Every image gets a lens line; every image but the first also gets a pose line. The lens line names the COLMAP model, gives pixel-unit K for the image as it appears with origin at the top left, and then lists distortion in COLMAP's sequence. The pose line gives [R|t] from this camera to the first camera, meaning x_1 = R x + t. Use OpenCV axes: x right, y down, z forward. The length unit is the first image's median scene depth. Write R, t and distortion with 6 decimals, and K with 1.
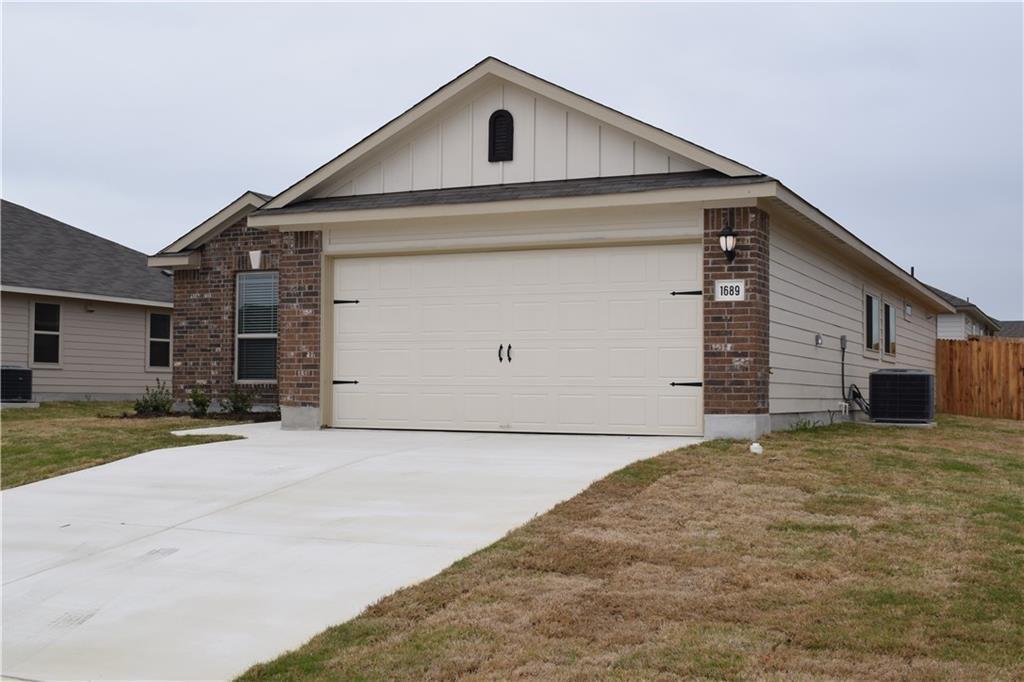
lens RADIAL K [[1232.1, 0, 512.0], [0, 1232.1, 341.0], [0, 0, 1]] dist [0.003278, 0.003963]
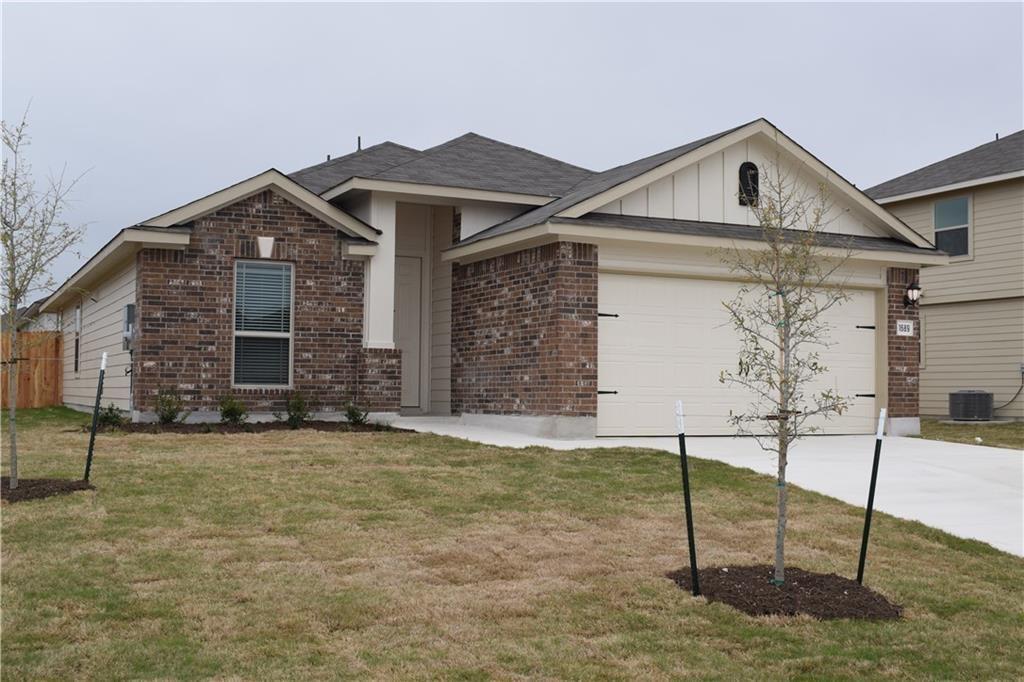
lens RADIAL K [[1150.7, 0, 512.0], [0, 1150.7, 341.0], [0, 0, 1]] dist [-0.001601, -0.003429]
pose [[0.629199, 0.032526, 0.776563, -0.932688], [-0.037859, 0.999221, -0.011178, 0.003908], [-0.776321, -0.022367, 0.629940, 0.445707]]
